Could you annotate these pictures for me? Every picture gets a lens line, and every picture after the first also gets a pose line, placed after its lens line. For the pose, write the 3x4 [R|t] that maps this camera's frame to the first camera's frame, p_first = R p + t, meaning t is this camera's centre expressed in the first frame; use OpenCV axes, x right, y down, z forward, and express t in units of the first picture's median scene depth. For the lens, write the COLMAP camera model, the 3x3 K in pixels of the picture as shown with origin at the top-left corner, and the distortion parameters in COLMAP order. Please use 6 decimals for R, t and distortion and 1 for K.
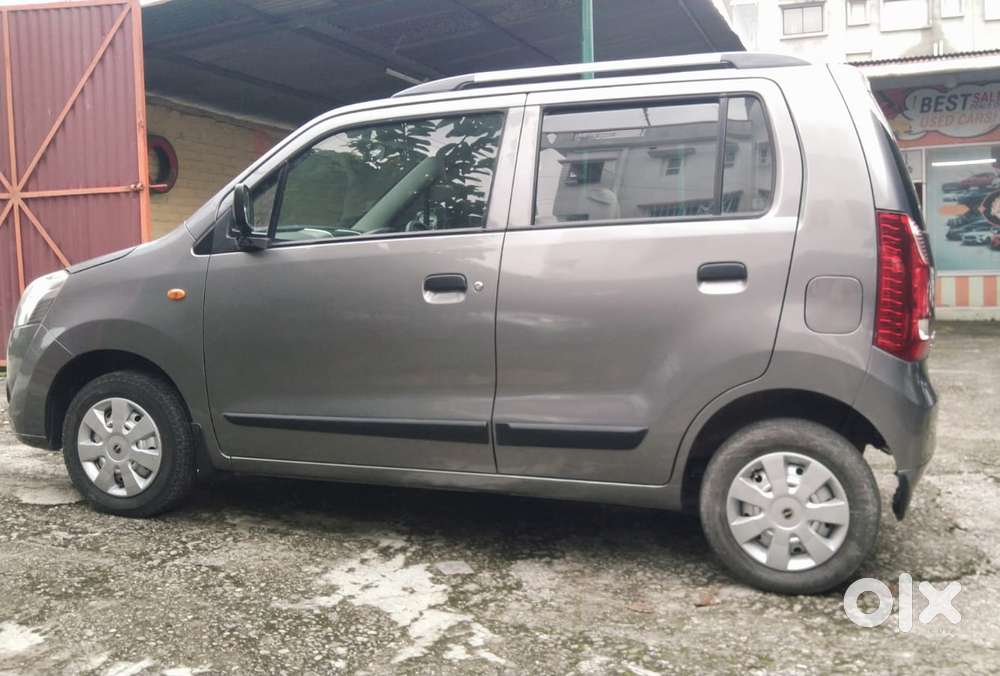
lens RADIAL K [[946.1, 0, 595.3], [0, 946.1, 322.8], [0, 0, 1]] dist [0.001597, 0.000000]
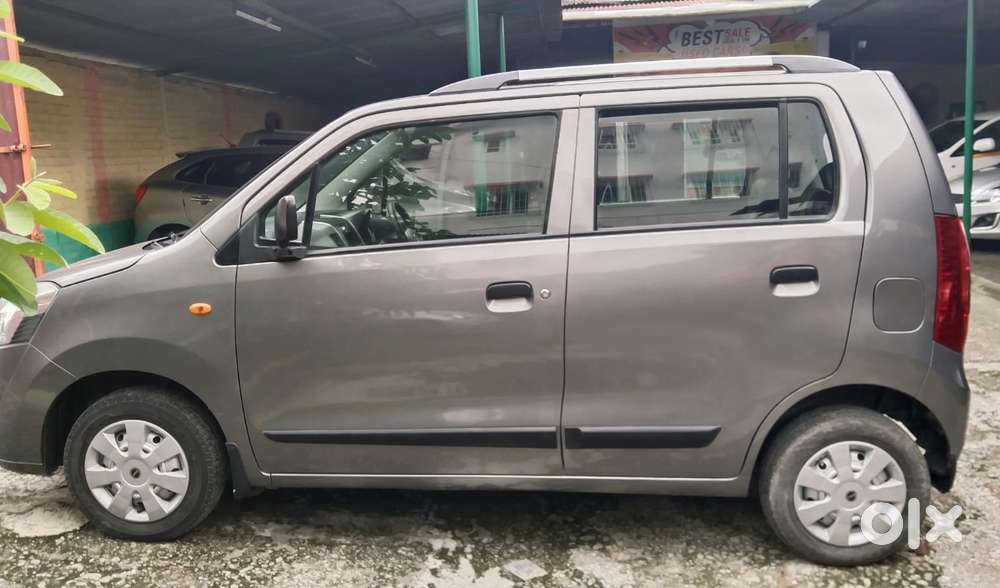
lens RADIAL K [[824.4, 0, 523.3], [0, 824.4, 287.7], [0, 0, 1]] dist [0.006188, -0.001395]
pose [[0.980475, -0.048306, 0.190618, -0.289057], [0.032356, 0.995777, 0.085920, -0.111820], [-0.193963, -0.078075, 0.977897, 0.150519]]
